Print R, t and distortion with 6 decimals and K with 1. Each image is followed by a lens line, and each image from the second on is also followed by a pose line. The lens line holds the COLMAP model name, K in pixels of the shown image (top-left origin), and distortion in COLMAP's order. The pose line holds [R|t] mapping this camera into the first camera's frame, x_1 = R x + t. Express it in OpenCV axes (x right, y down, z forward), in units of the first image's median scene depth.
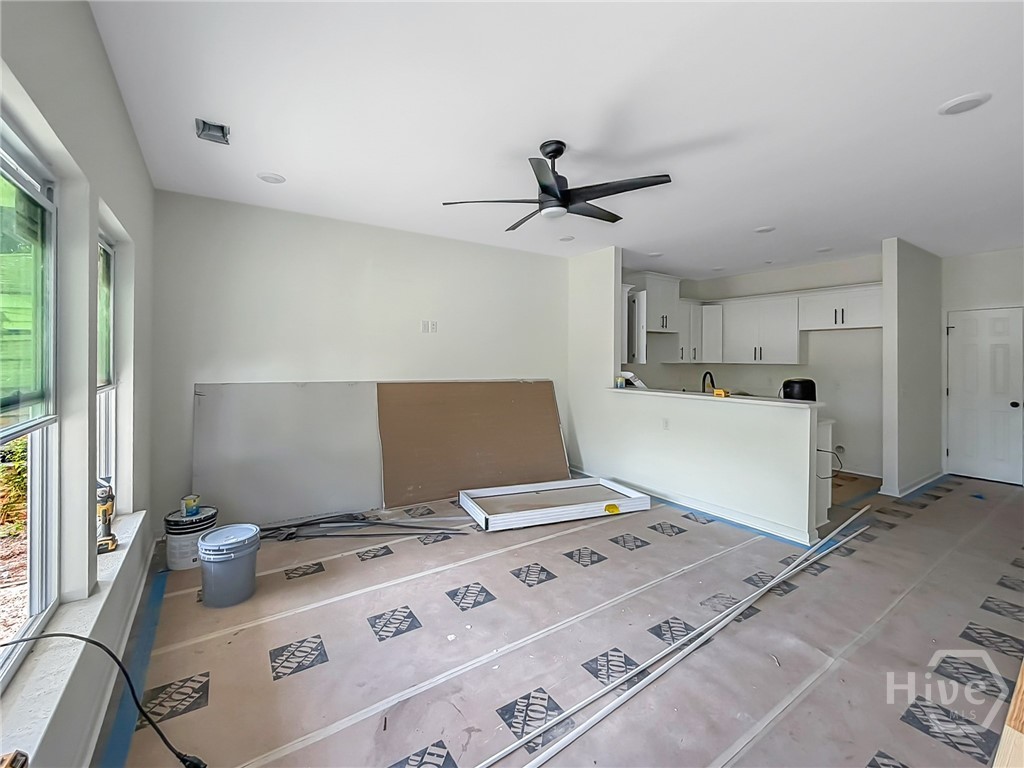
lens RADIAL K [[447.0, 0, 527.0], [0, 447.0, 352.6], [0, 0, 1]] dist [0.001163, -0.000223]
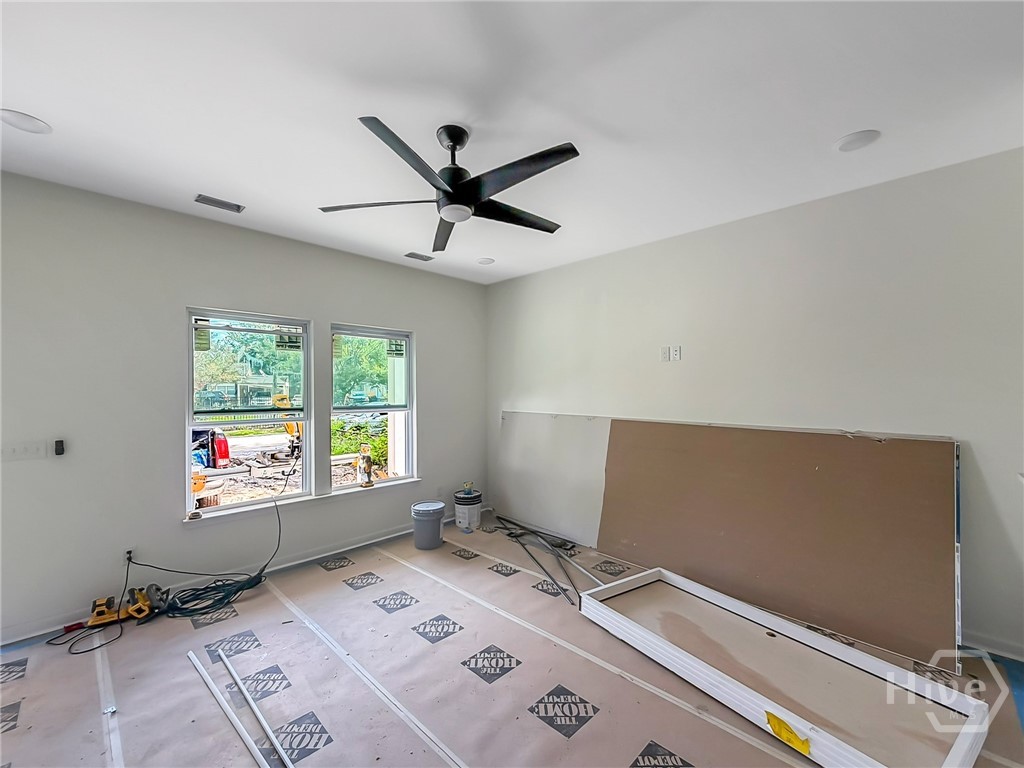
lens RADIAL K [[447.0, 0, 507.1], [0, 447.0, 391.3], [0, 0, 1]] dist [0.001163, -0.000223]
pose [[0.148621, -0.007124, -0.988869, 0.751799], [0.010156, 0.999932, -0.005678, 0.015301], [0.988842, -0.009199, 0.148684, 0.847025]]
